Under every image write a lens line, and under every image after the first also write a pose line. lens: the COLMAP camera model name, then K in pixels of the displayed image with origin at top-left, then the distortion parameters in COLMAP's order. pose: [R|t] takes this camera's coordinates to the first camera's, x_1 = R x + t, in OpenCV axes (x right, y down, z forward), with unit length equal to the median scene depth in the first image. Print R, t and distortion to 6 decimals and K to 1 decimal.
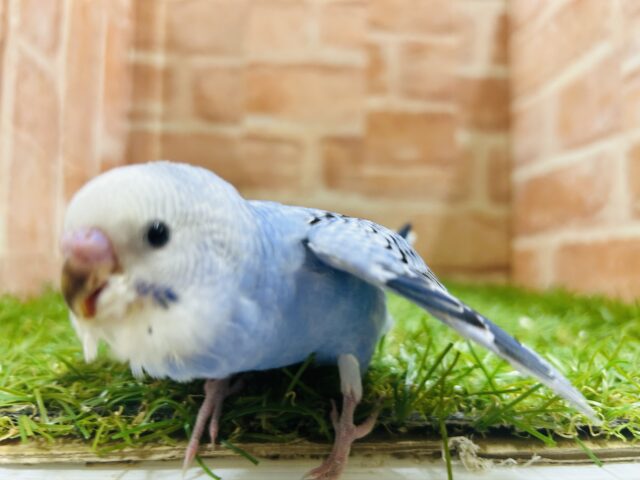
lens RADIAL K [[560.9, 0, 325.6], [0, 560.9, 238.0], [0, 0, 1]] dist [0.006114, -0.003424]
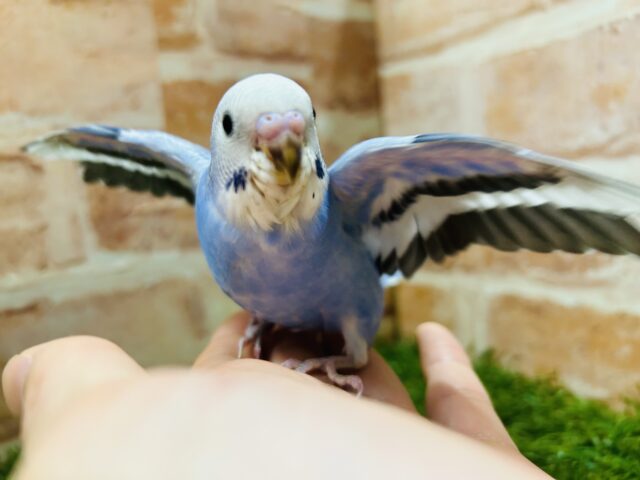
lens RADIAL K [[542.1, 0, 322.5], [0, 542.1, 235.0], [0, 0, 1]] dist [-0.006706, -0.002599]
pose [[0.854916, -0.161701, 0.492922, -0.072186], [0.071250, 0.977775, 0.197181, -0.187130], [-0.513851, -0.133452, 0.847436, 0.508466]]
